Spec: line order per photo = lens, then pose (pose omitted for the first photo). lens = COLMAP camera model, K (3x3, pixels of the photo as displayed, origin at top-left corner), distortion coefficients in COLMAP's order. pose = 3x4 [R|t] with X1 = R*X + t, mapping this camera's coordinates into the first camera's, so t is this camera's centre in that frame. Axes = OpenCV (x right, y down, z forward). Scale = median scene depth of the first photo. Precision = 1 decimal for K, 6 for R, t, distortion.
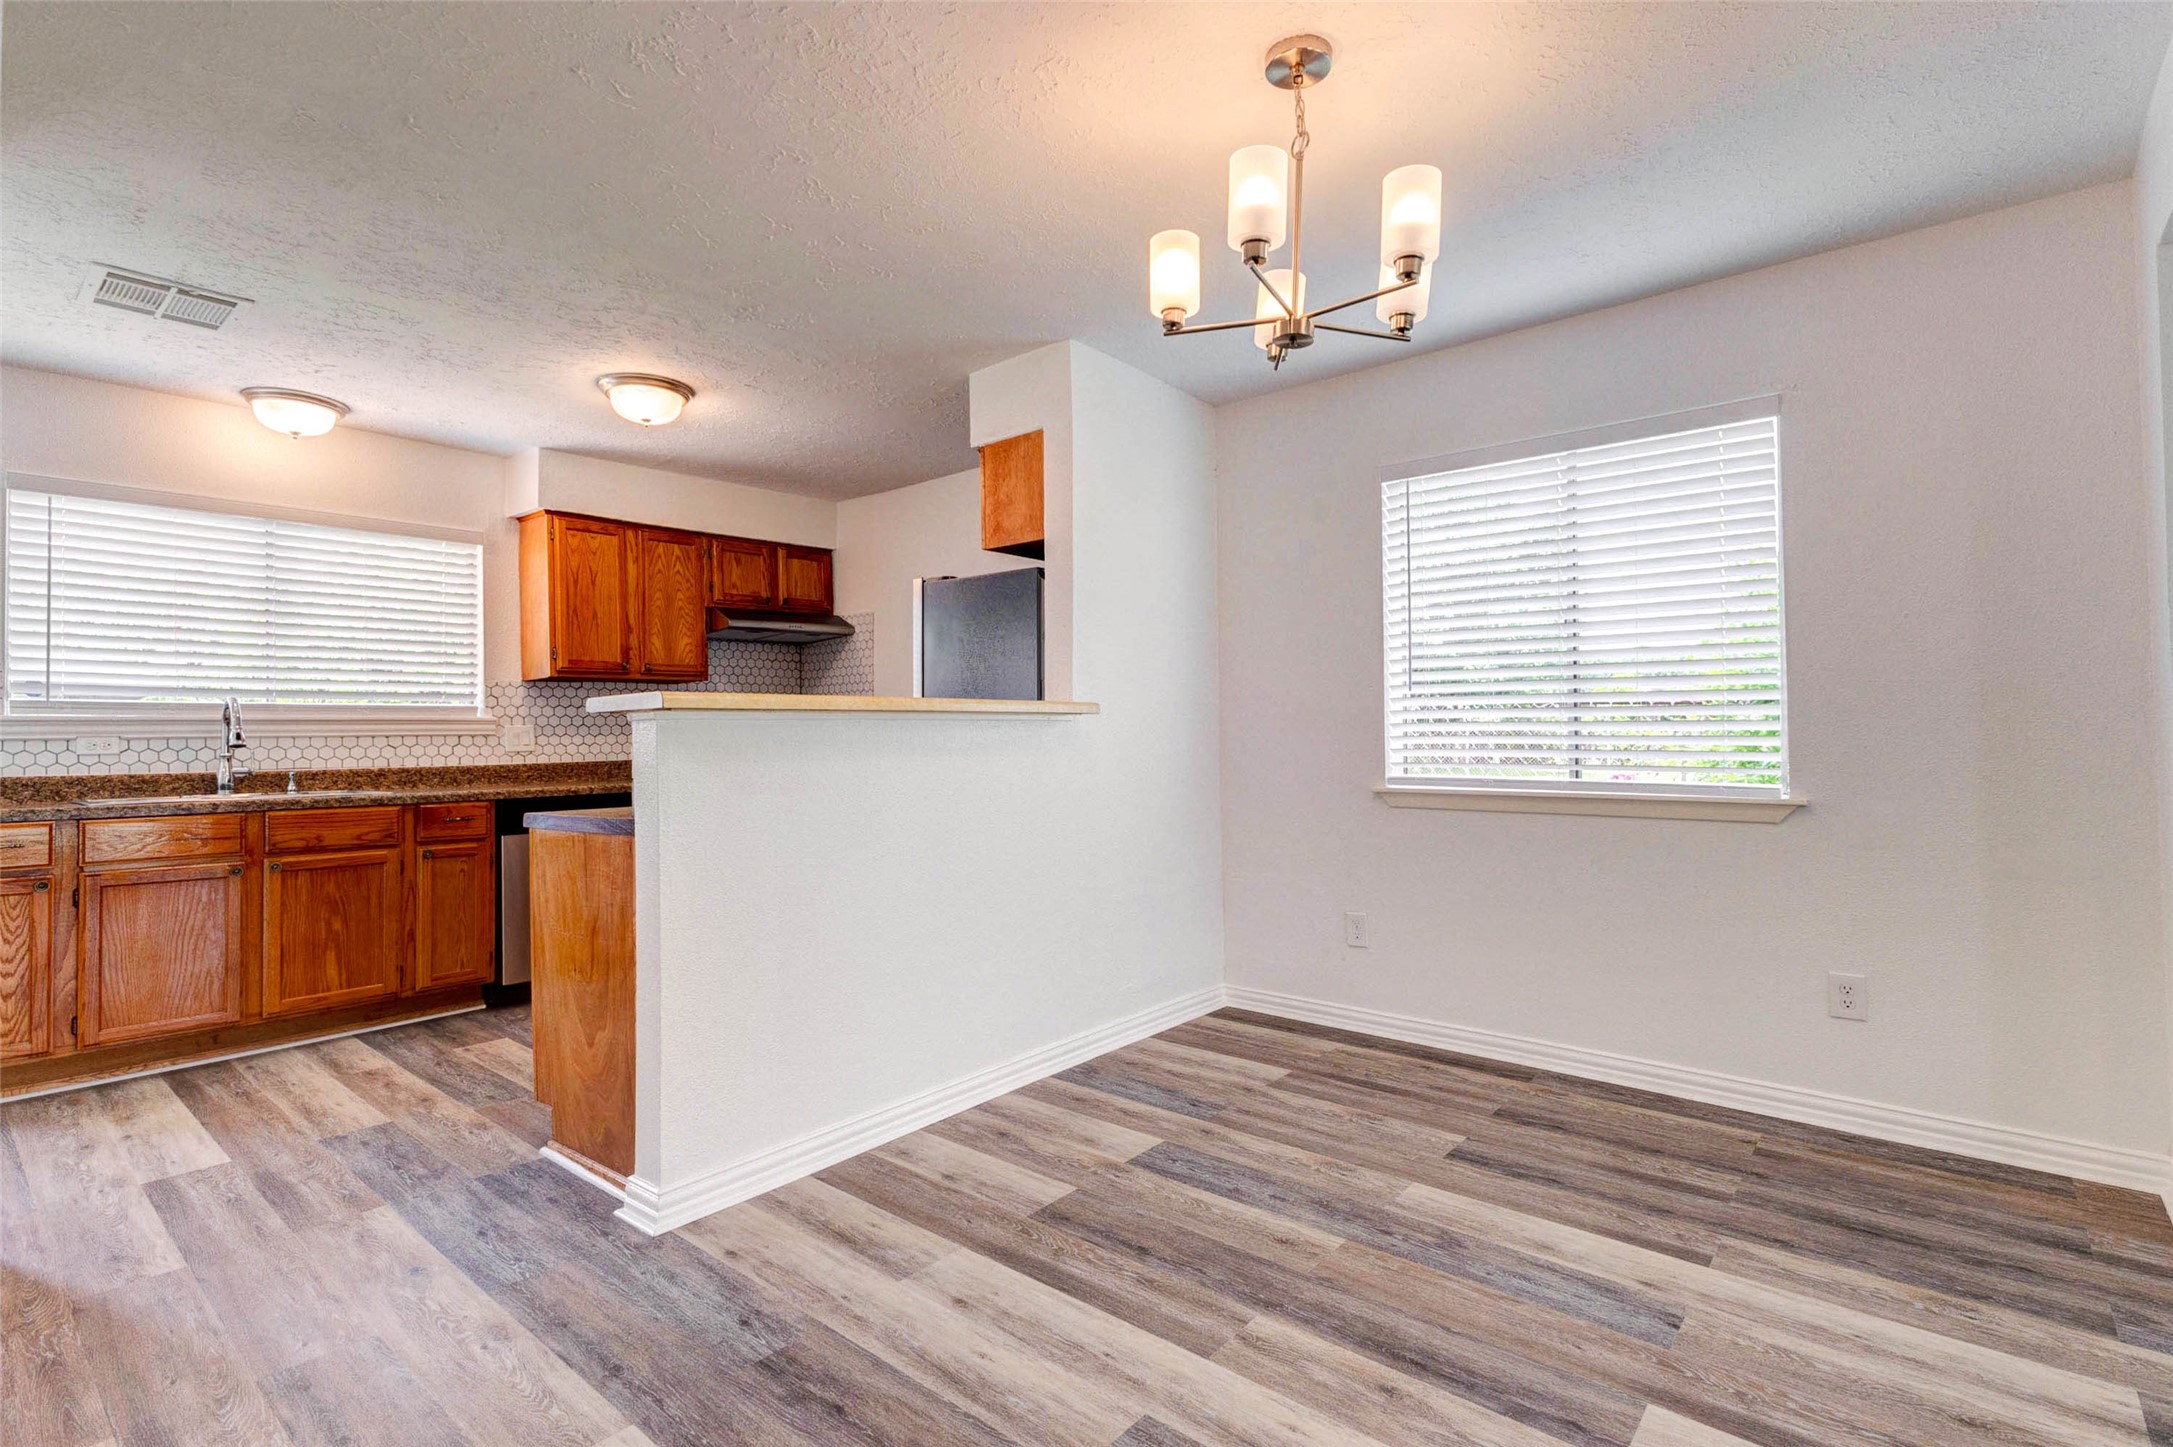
lens RADIAL K [[1025.3, 0, 1085.4], [0, 1025.3, 712.6], [0, 0, 1]] dist [0.016461, -0.003995]
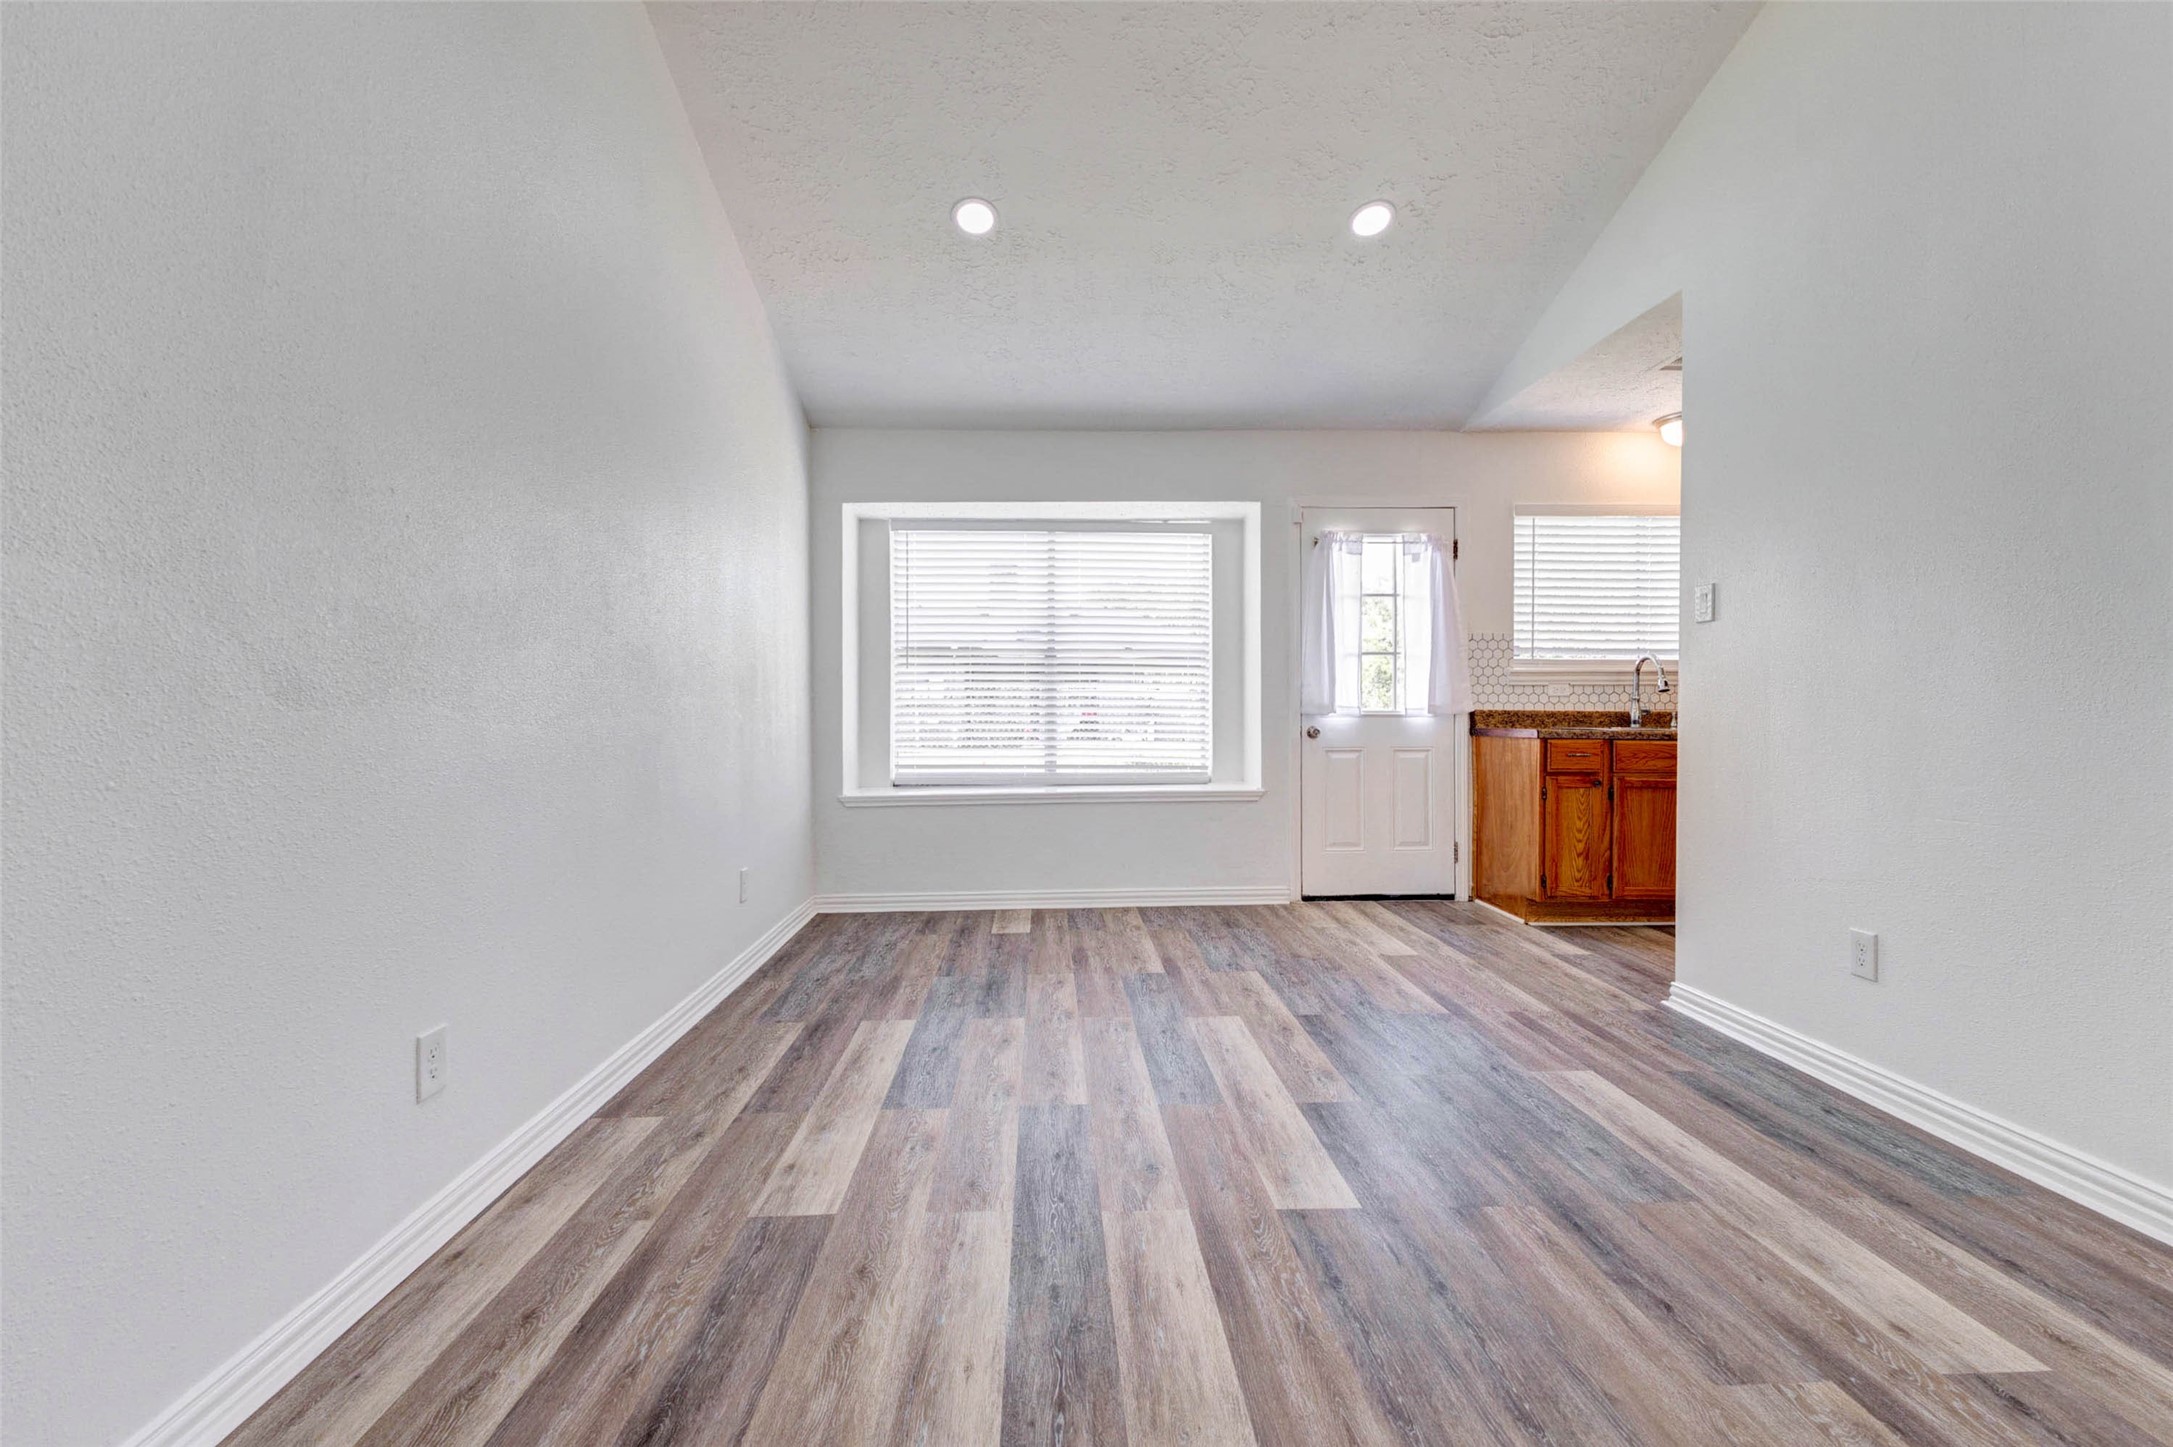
lens RADIAL K [[968.8, 0, 1081.2], [0, 968.8, 709.2], [0, 0, 1]] dist [0.019863, -0.003996]
pose [[0.687954, 0.013576, -0.725627, -0.442962], [0.006345, 0.999674, 0.024719, 0.021092], [0.725726, -0.021610, 0.687644, -0.405513]]
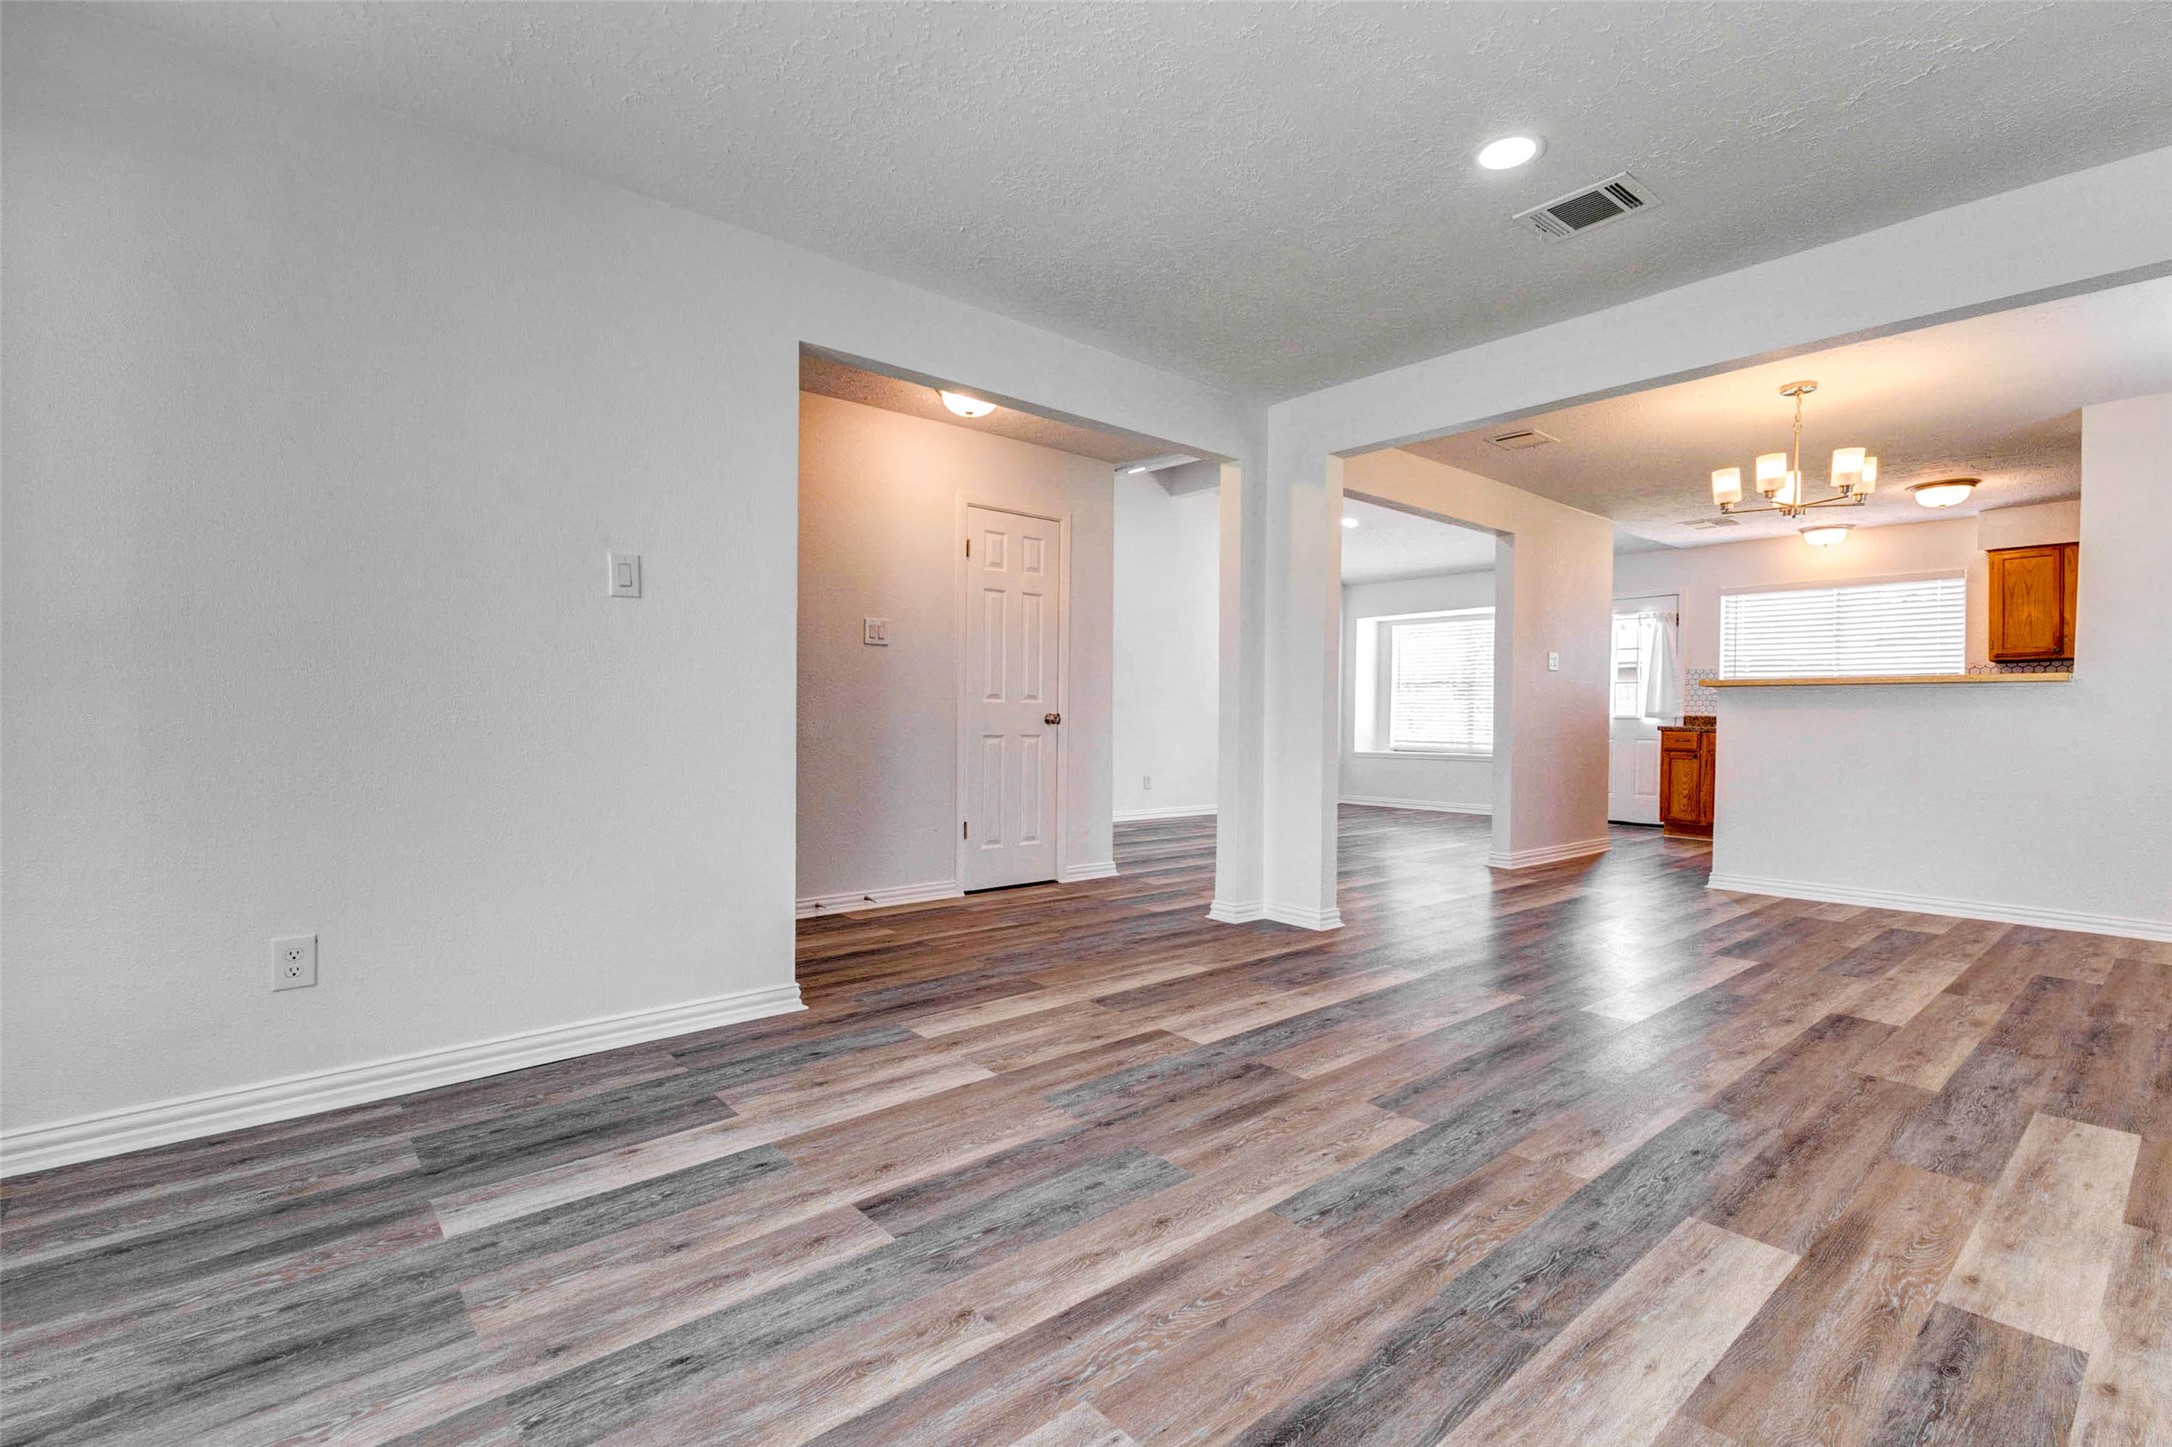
lens RADIAL K [[968.4, 0, 1039.2], [0, 968.4, 705.9], [0, 0, 1]] dist [0.019863, -0.003996]
pose [[-0.198577, 0.004439, -0.980075, 1.468239], [0.015278, 0.999882, 0.001434, 0.010209], [0.979966, -0.014688, -0.198622, -0.096846]]
